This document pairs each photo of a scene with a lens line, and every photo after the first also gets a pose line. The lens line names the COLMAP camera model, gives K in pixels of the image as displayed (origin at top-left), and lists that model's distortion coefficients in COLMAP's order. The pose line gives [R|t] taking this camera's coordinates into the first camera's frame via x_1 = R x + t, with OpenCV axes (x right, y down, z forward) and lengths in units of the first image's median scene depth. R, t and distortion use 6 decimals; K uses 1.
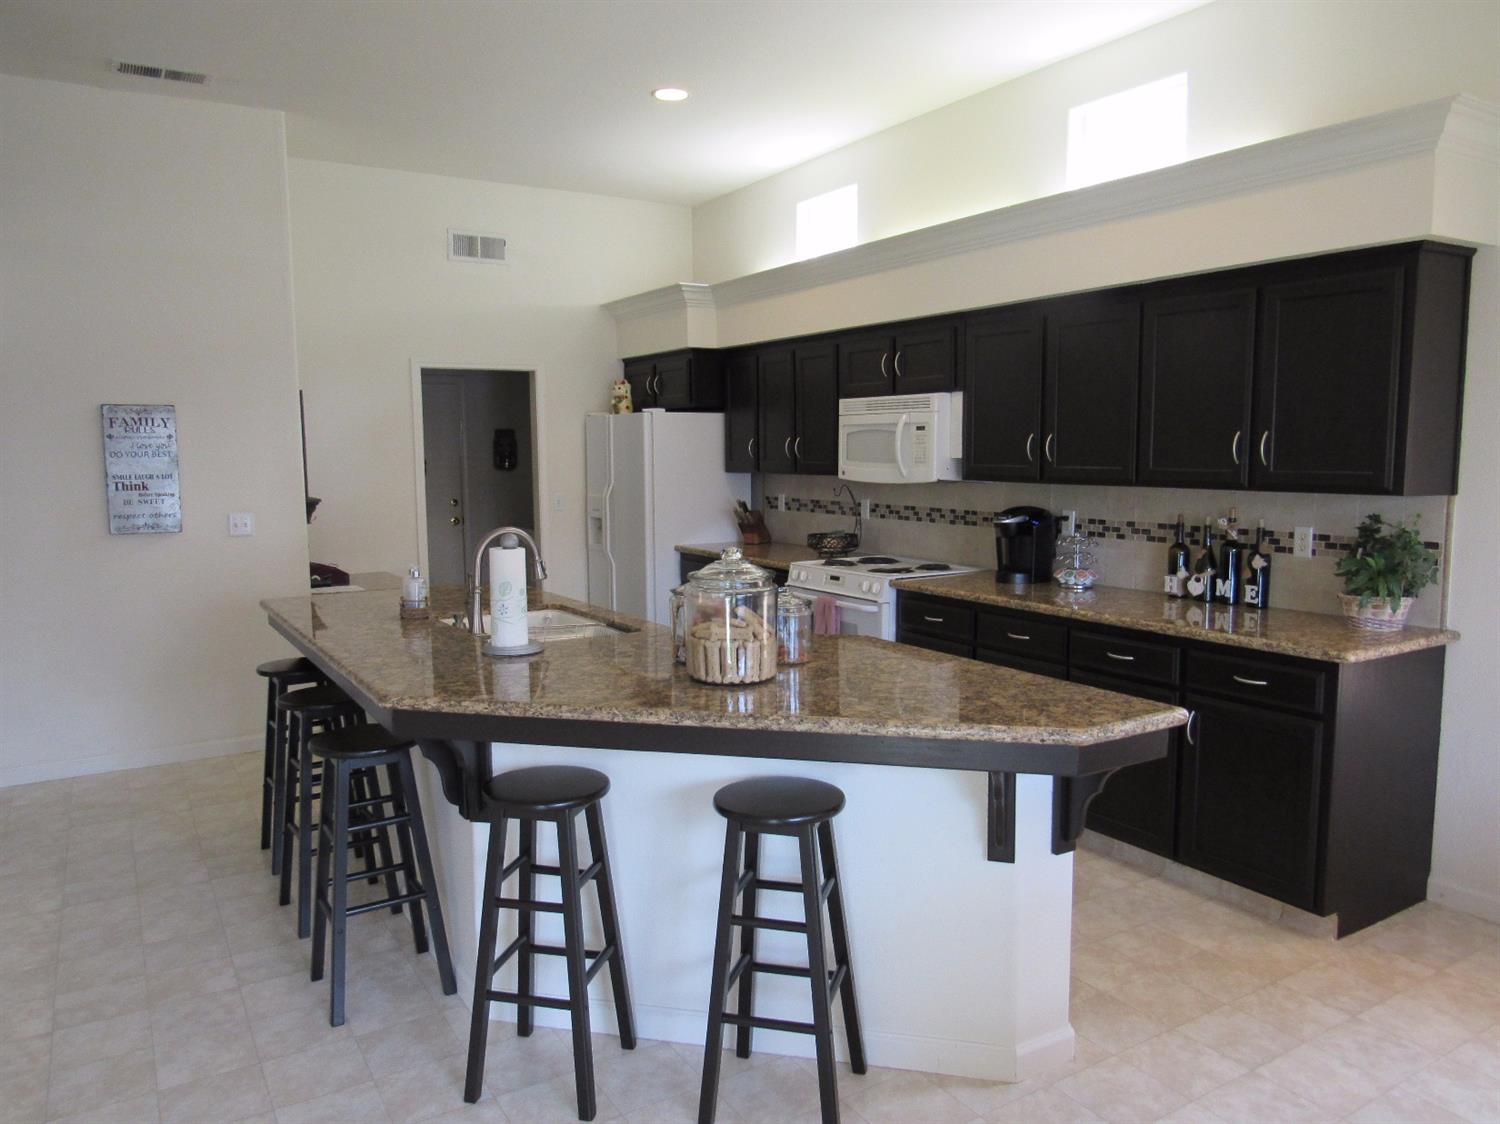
lens RADIAL K [[1067.2, 0, 754.3], [0, 1067.2, 563.0], [0, 0, 1]] dist [-0.028011, 0.011501]
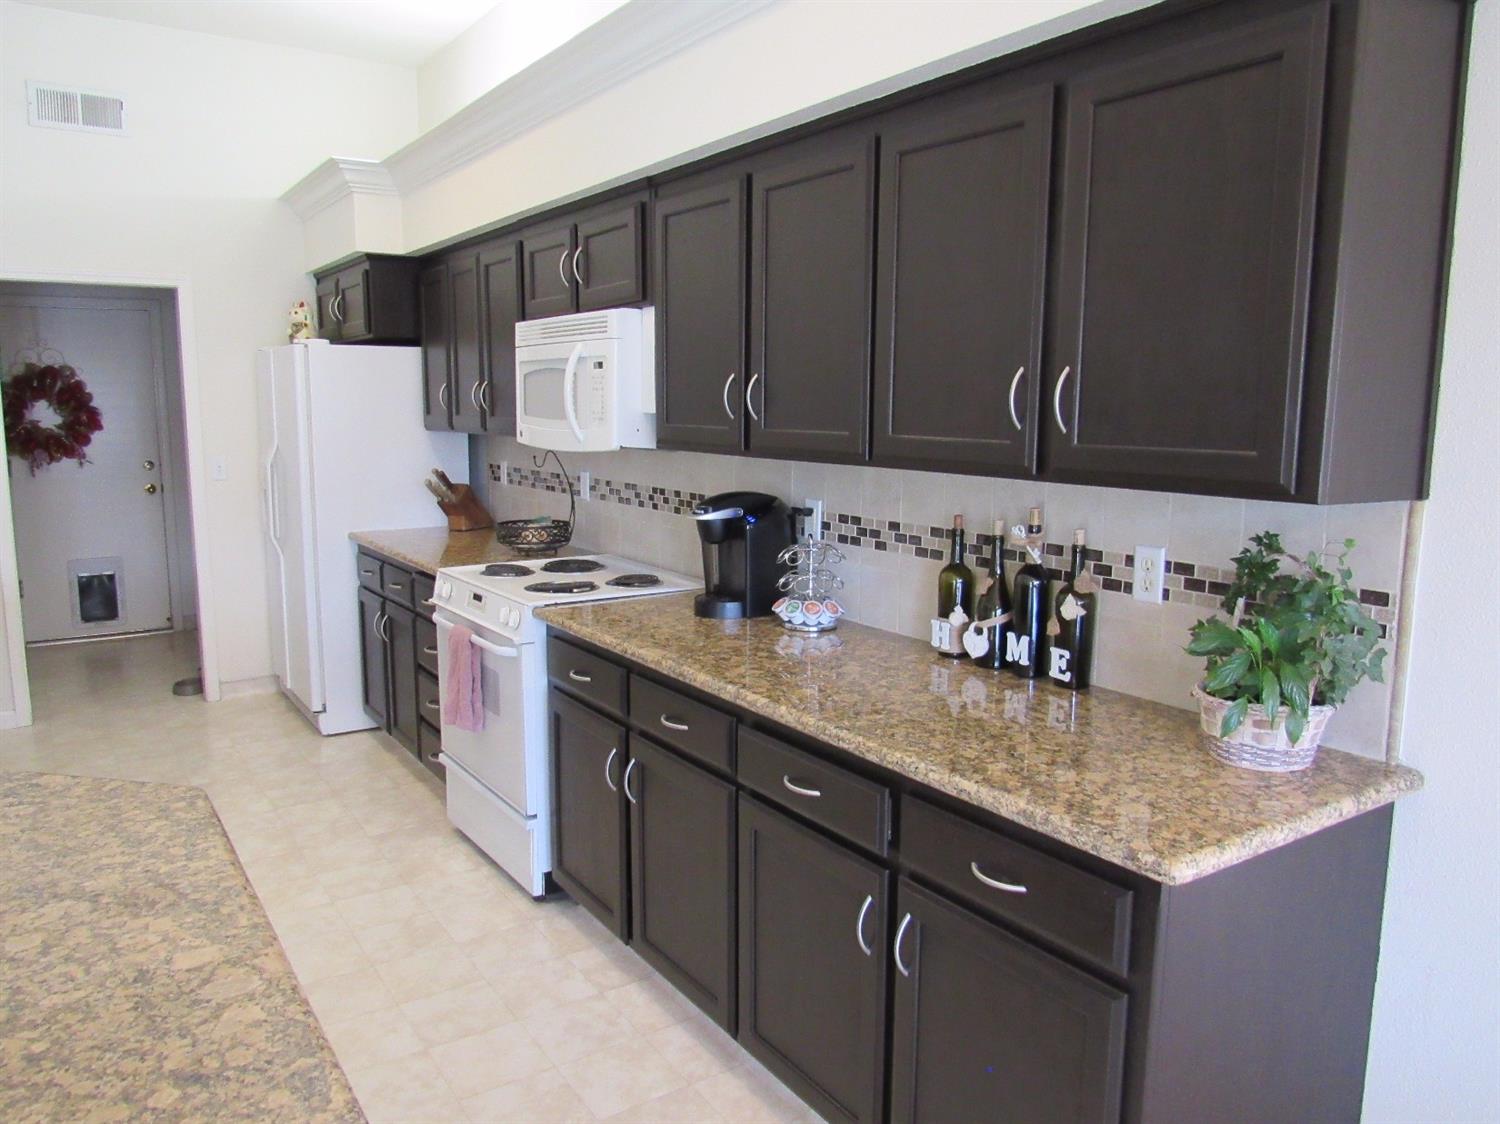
lens RADIAL K [[1106.7, 0, 741.4], [0, 1106.7, 567.0], [0, 0, 1]] dist [-0.035268, 0.016311]
pose [[0.999525, 0.005867, 0.030249, 0.265249], [-0.007160, 0.999058, 0.042800, -0.042227], [-0.029969, -0.042996, 0.998626, 0.400950]]
